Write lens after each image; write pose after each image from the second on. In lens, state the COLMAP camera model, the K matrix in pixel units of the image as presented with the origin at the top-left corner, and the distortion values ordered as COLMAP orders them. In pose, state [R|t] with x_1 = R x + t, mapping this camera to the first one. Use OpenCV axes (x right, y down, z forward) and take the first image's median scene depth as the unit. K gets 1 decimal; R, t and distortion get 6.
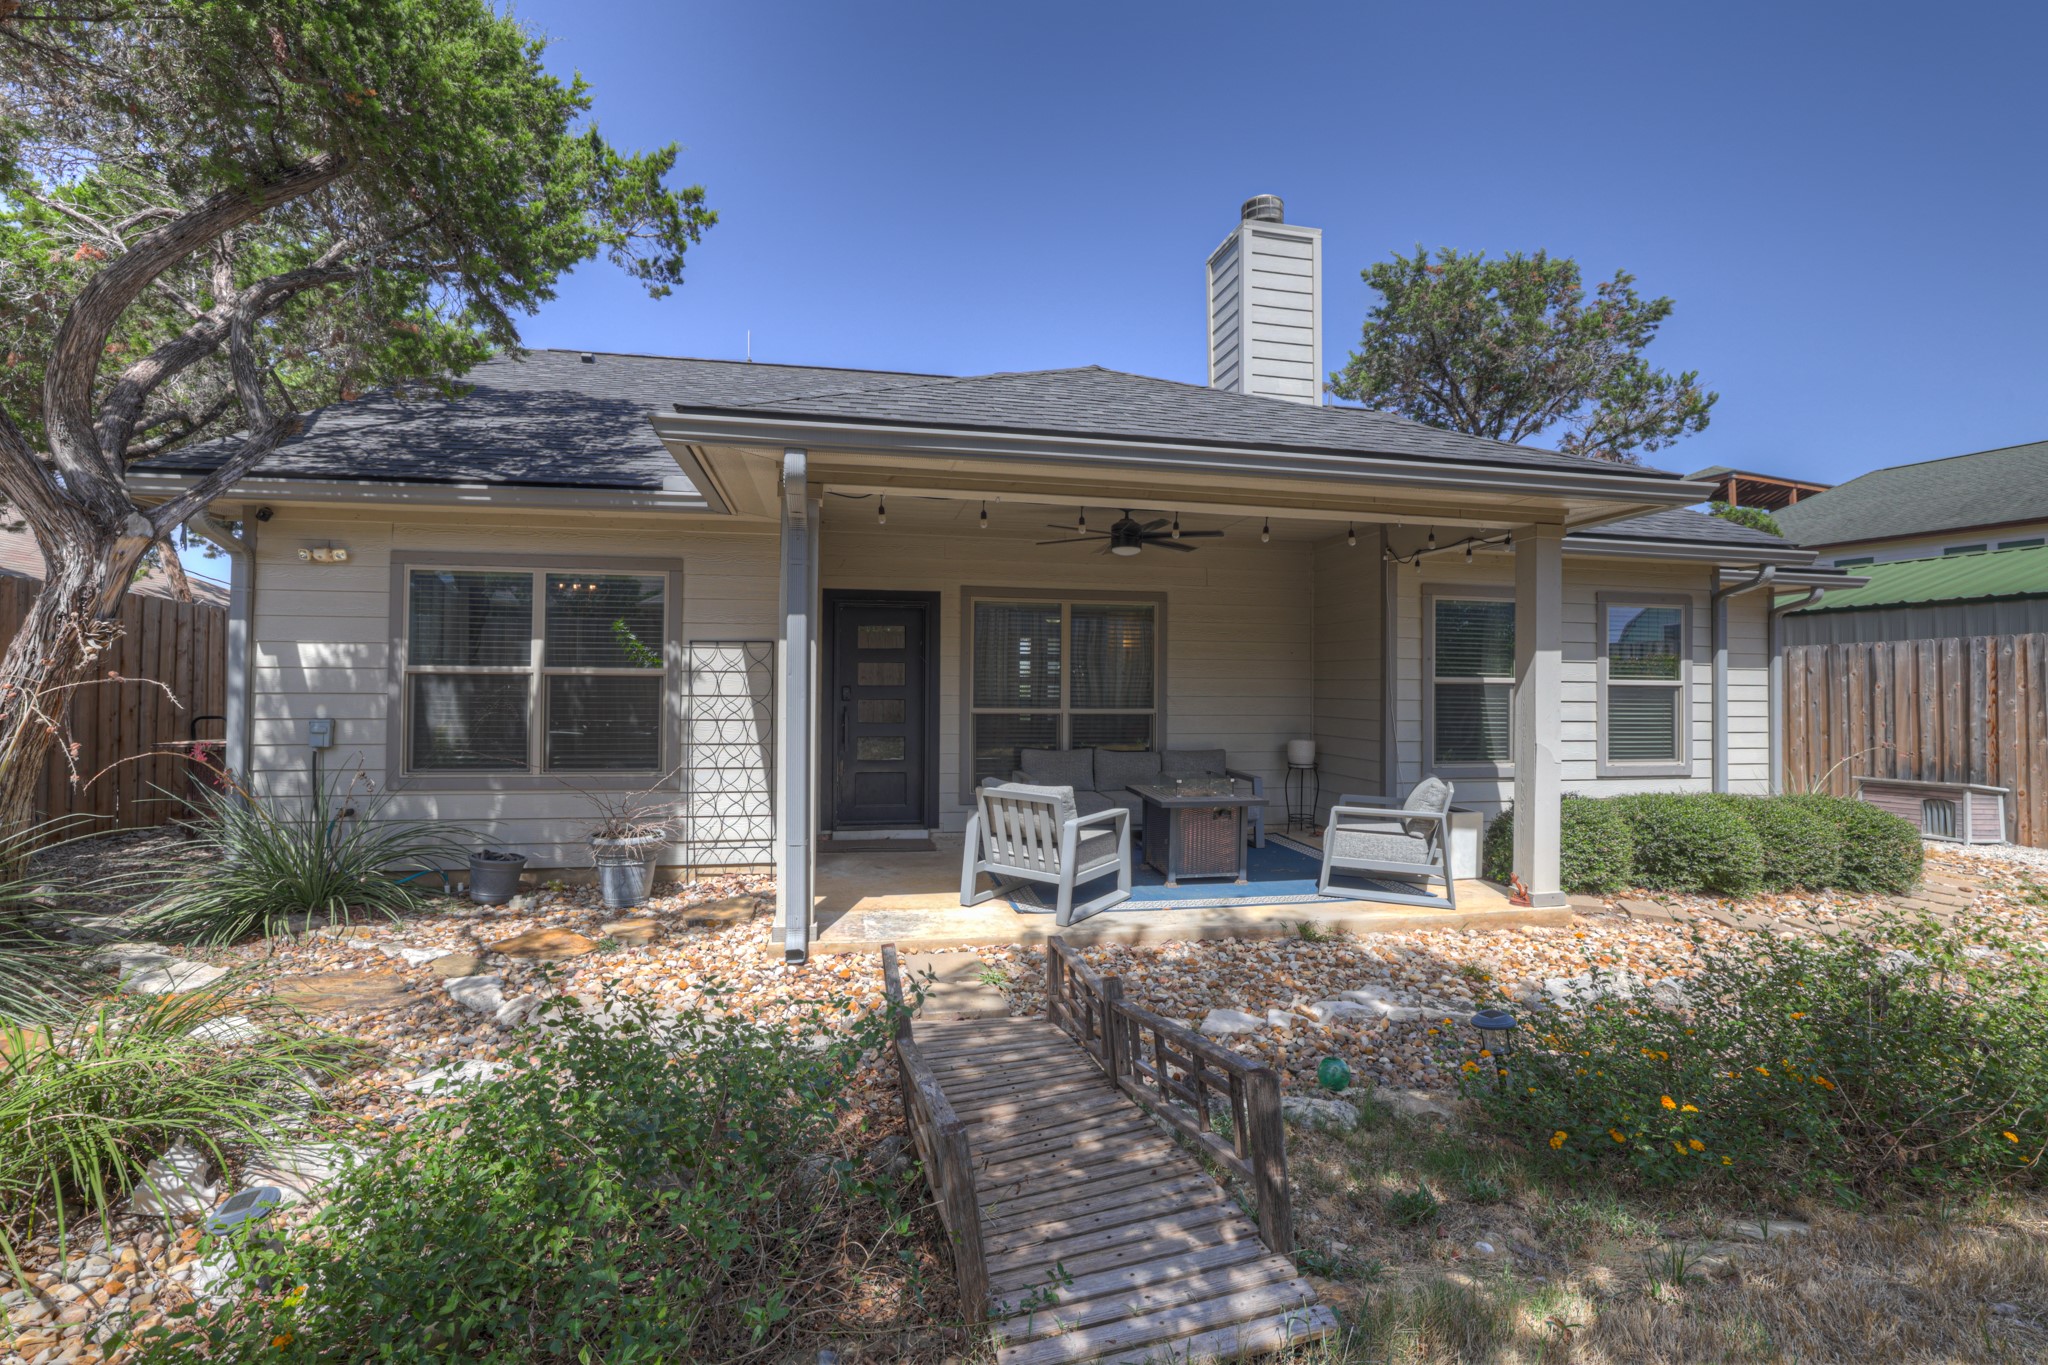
lens RADIAL K [[886.1, 0, 1005.4], [0, 886.1, 674.5], [0, 0, 1]] dist [-0.044863, 0.020718]
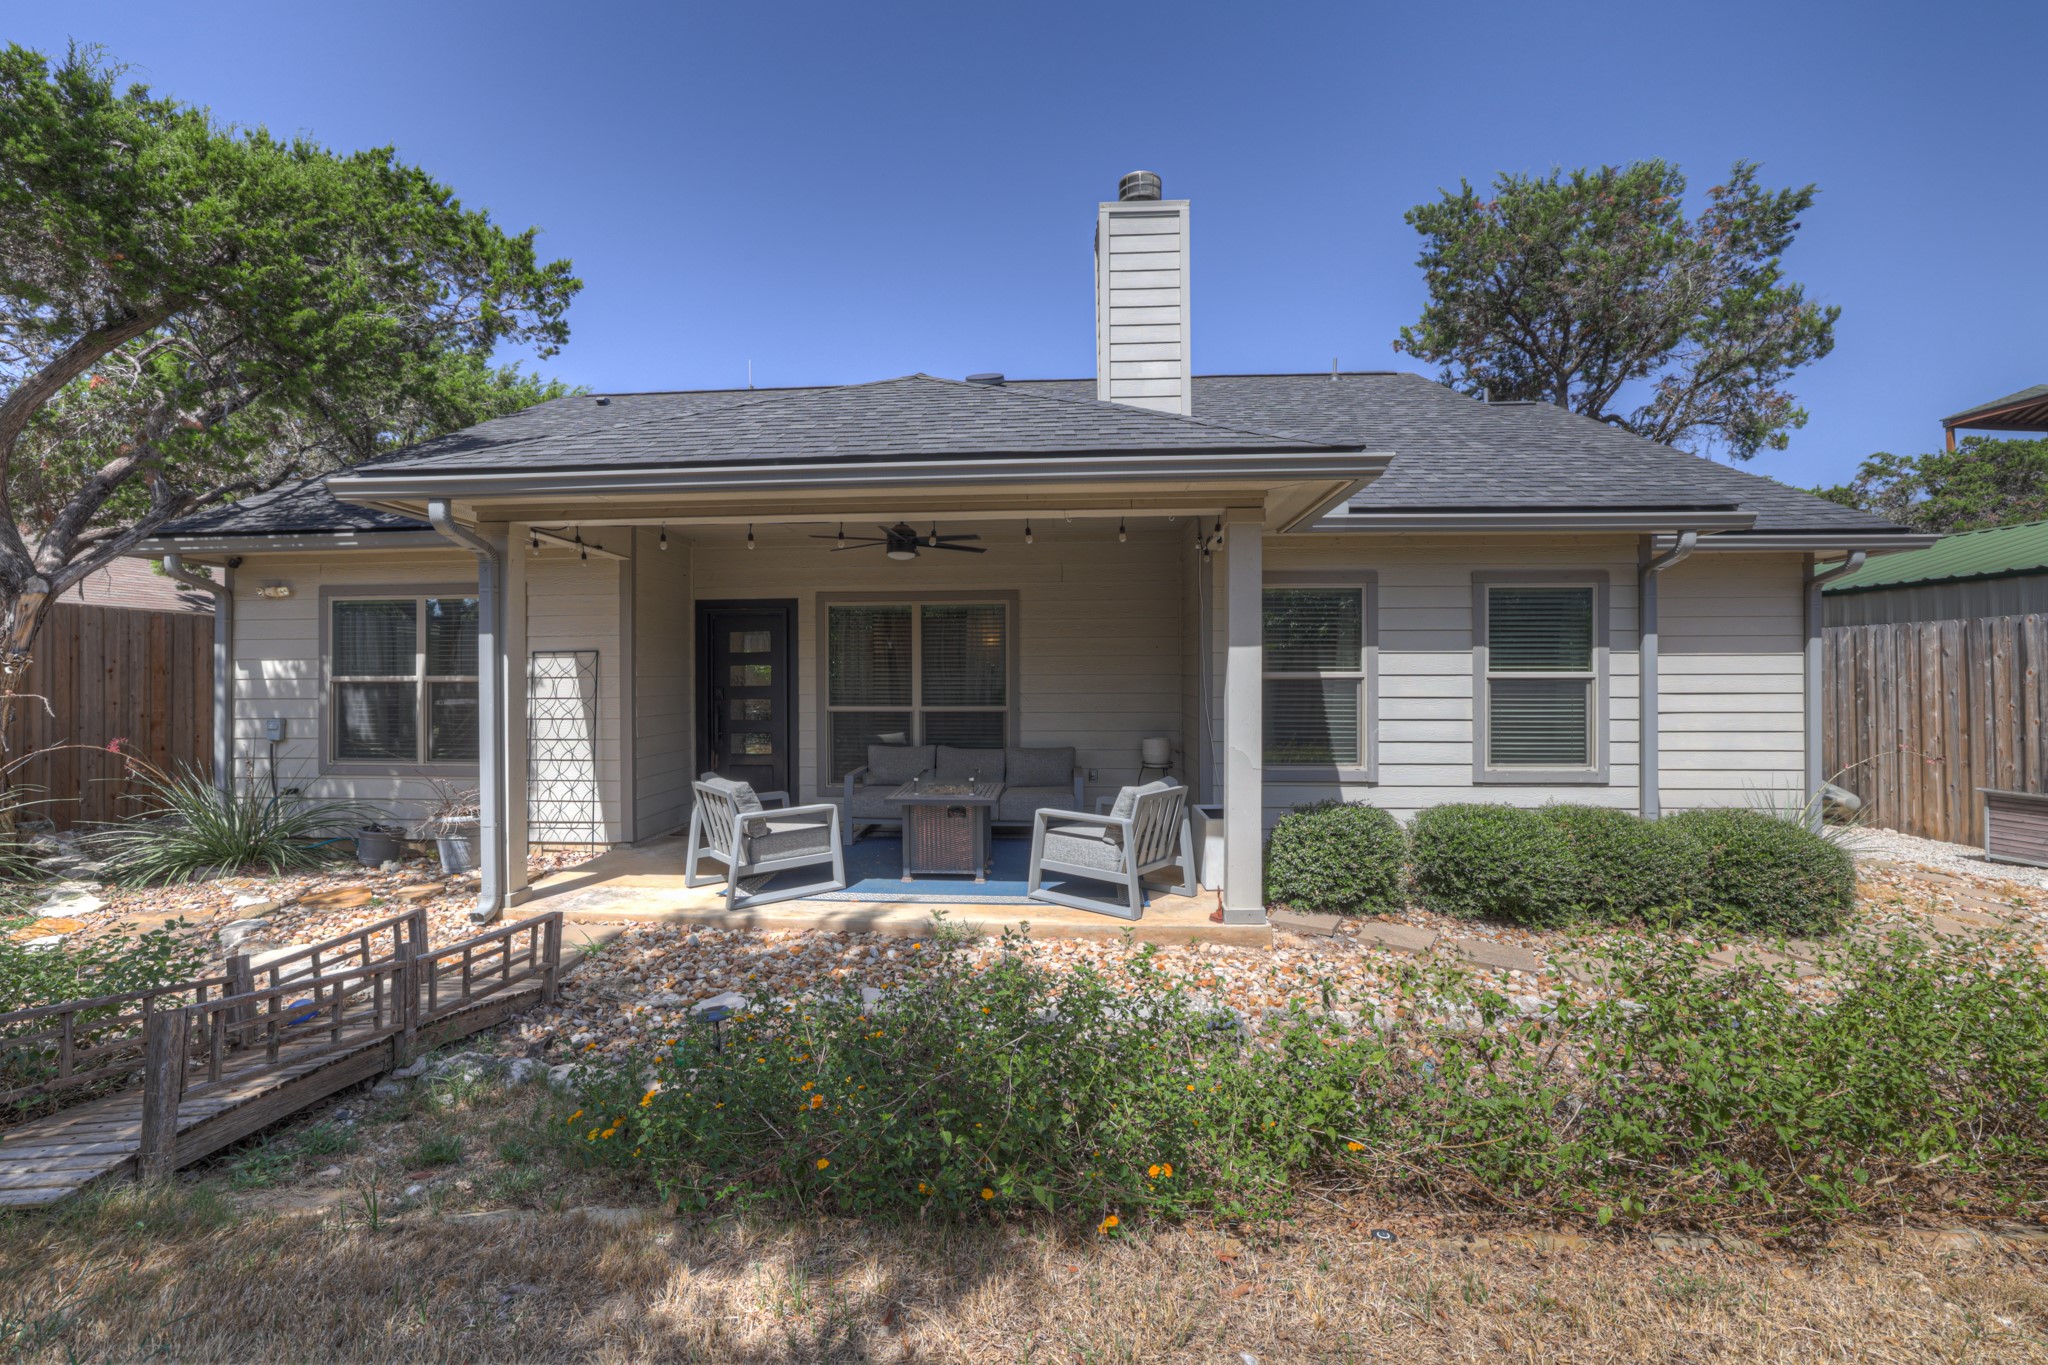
lens RADIAL K [[886.1, 0, 1005.4], [0, 886.1, 674.5], [0, 0, 1]] dist [-0.044863, 0.020718]
pose [[0.964560, -0.012708, -0.263559, 0.557304], [0.015863, 0.999826, 0.009844, -0.009605], [0.263387, -0.013676, 0.964593, 0.033787]]
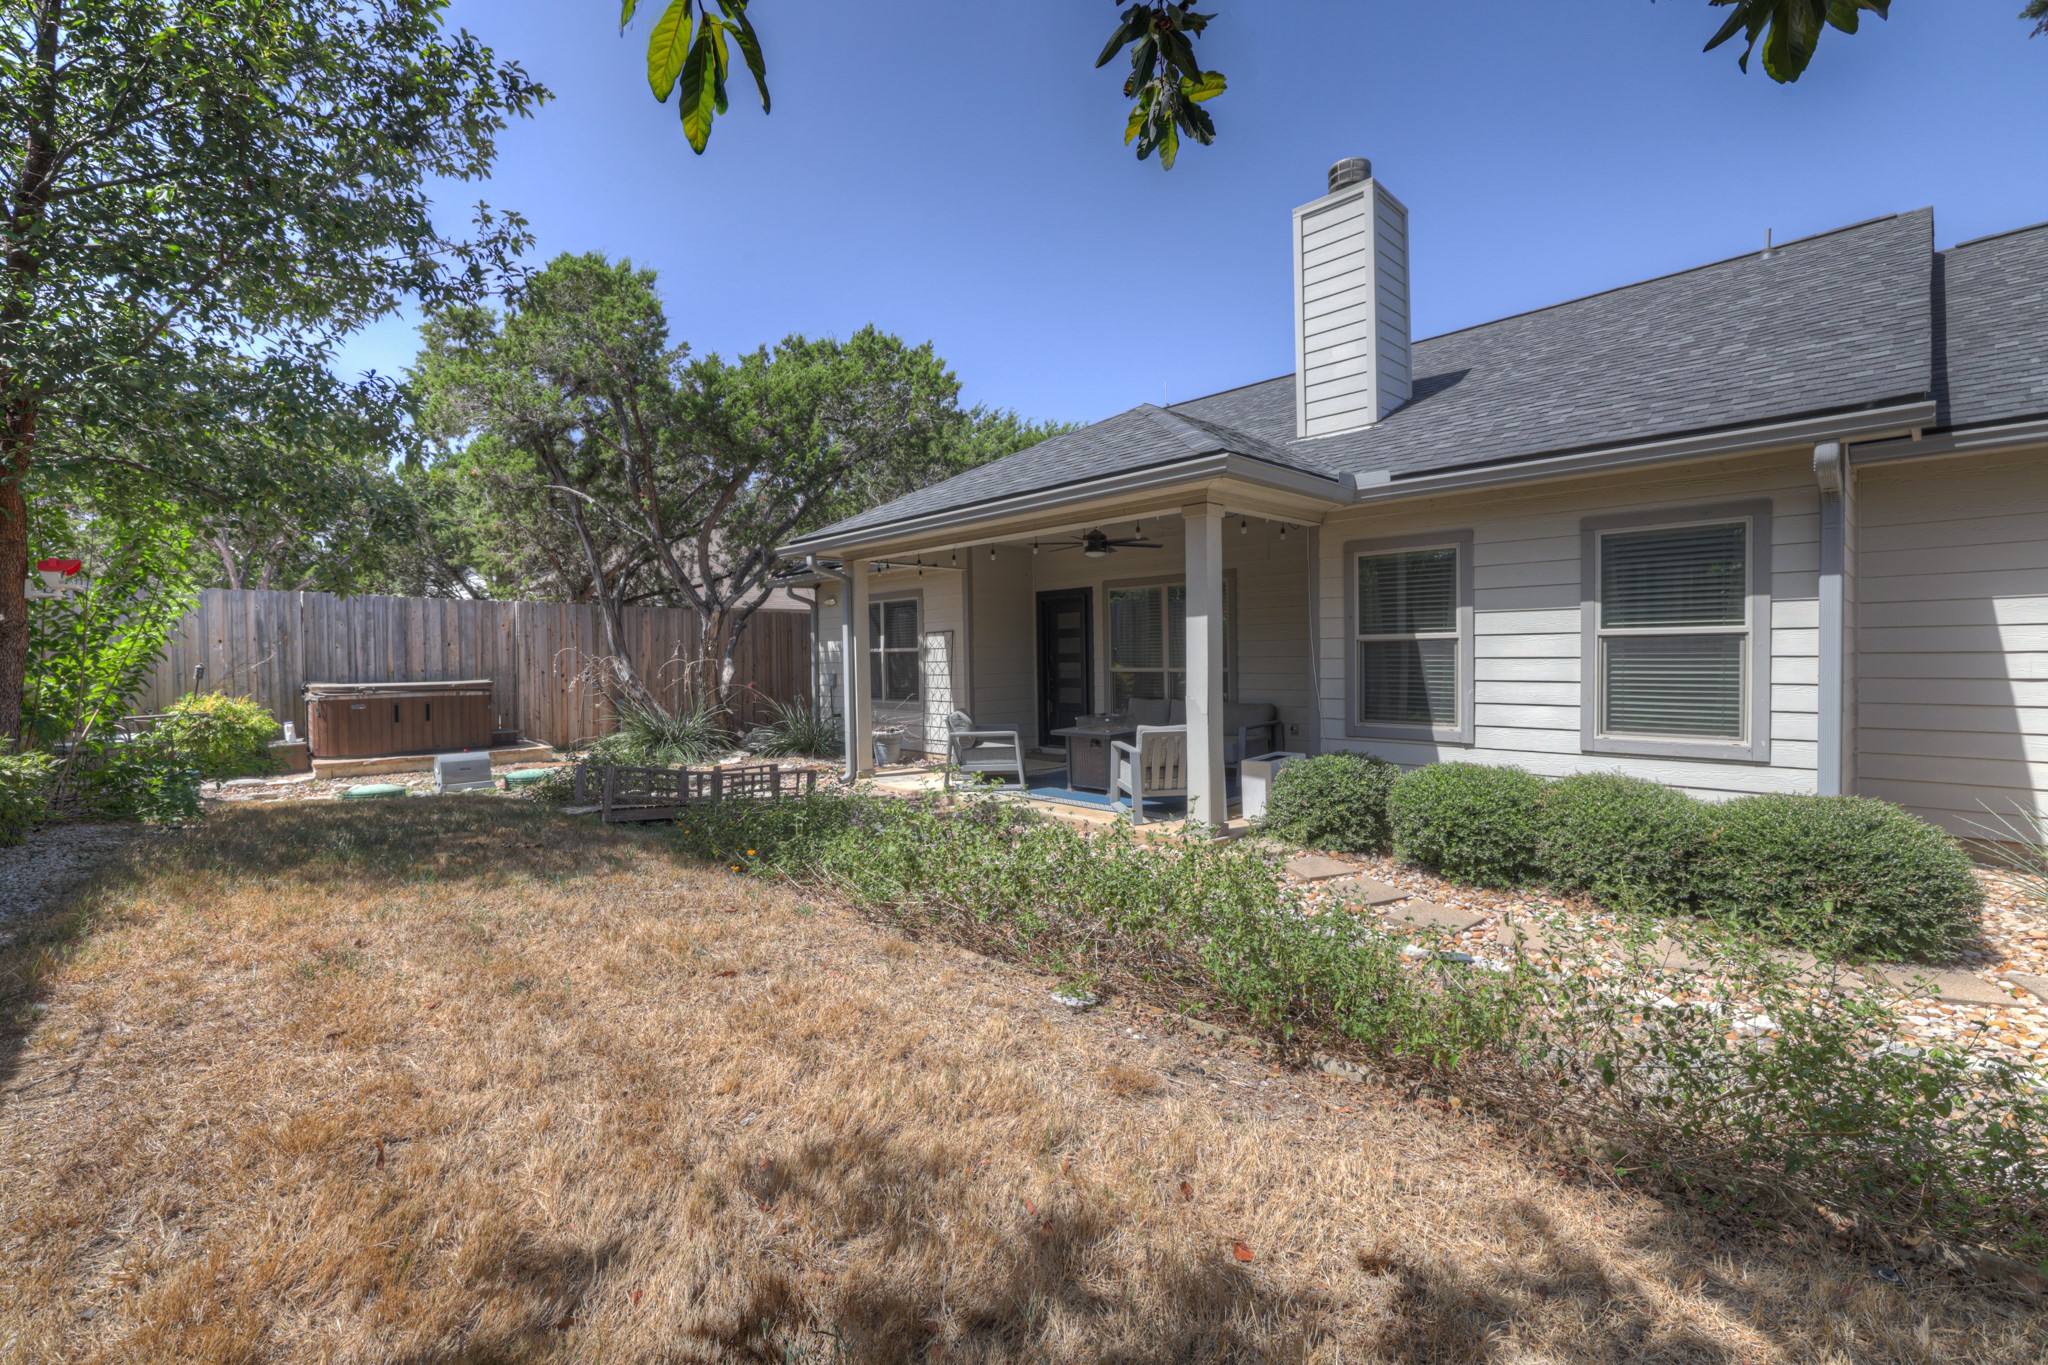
lens RADIAL K [[886.1, 0, 1005.4], [0, 886.1, 674.5], [0, 0, 1]] dist [-0.044863, 0.020718]
pose [[0.519940, 0.002056, -0.854200, 1.324764], [0.035358, 0.999088, 0.023926, 0.011135], [0.853470, -0.042643, 0.519394, 0.162029]]
